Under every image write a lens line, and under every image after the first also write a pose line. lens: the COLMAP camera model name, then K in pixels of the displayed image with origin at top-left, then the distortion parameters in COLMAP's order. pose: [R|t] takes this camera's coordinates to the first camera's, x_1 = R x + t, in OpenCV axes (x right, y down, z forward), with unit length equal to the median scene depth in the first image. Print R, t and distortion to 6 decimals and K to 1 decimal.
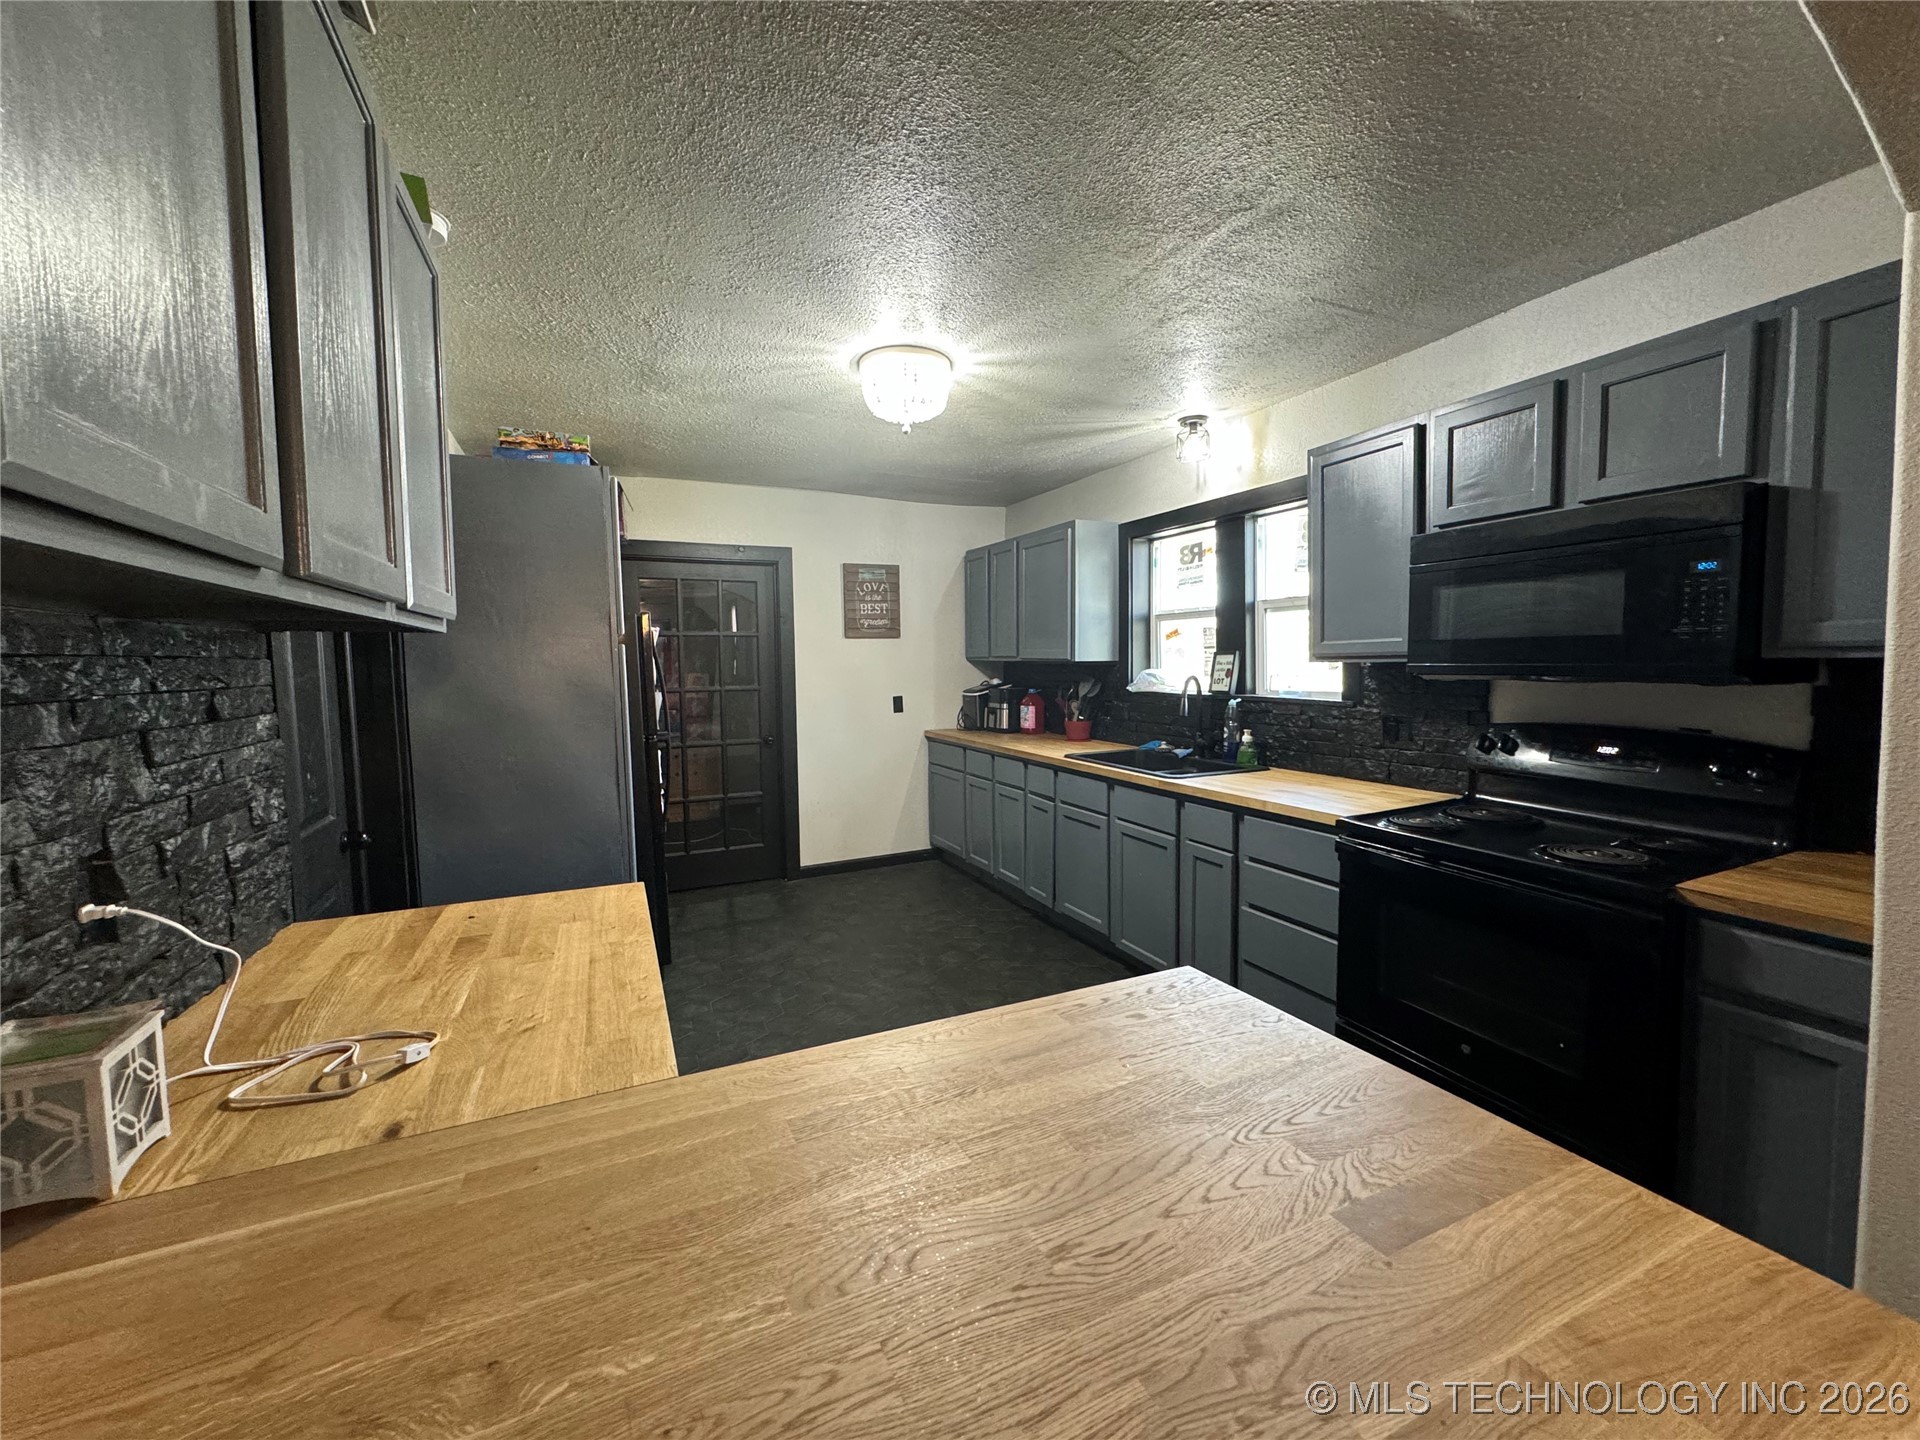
lens RADIAL K [[764.9, 0, 968.8], [0, 764.9, 715.6], [0, 0, 1]] dist [-0.000309, 0.000478]
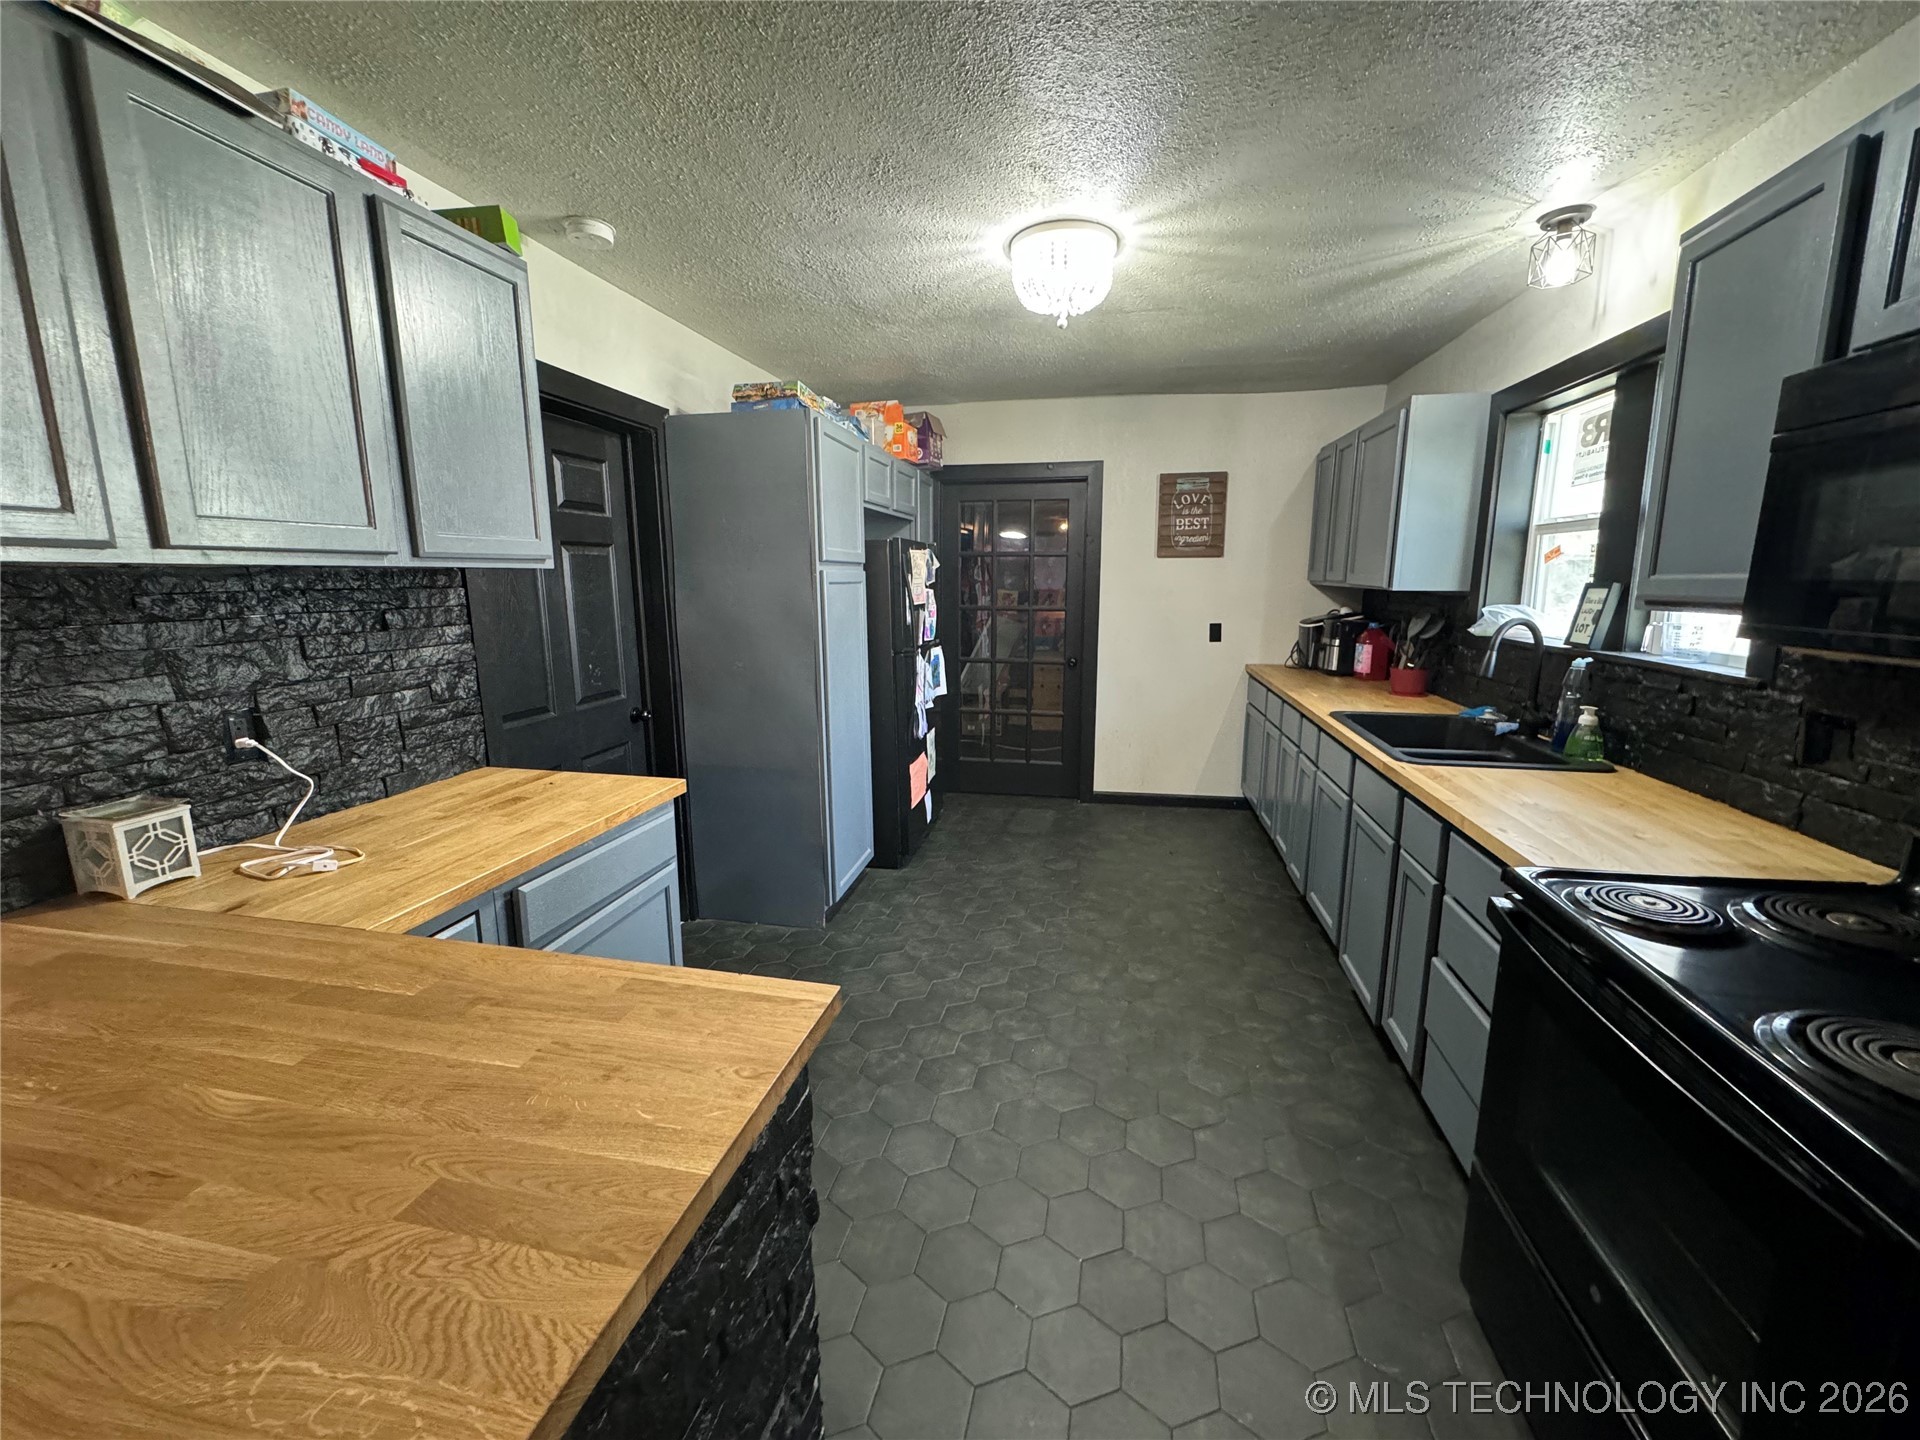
lens RADIAL K [[764.9, 0, 948.7], [0, 764.9, 716.7], [0, 0, 1]] dist [-0.000309, 0.000478]
pose [[0.804165, 0.119887, -0.582191, 0.282504], [-0.052545, 0.989952, 0.131275, -0.027645], [0.592079, -0.074976, 0.802384, 0.141364]]
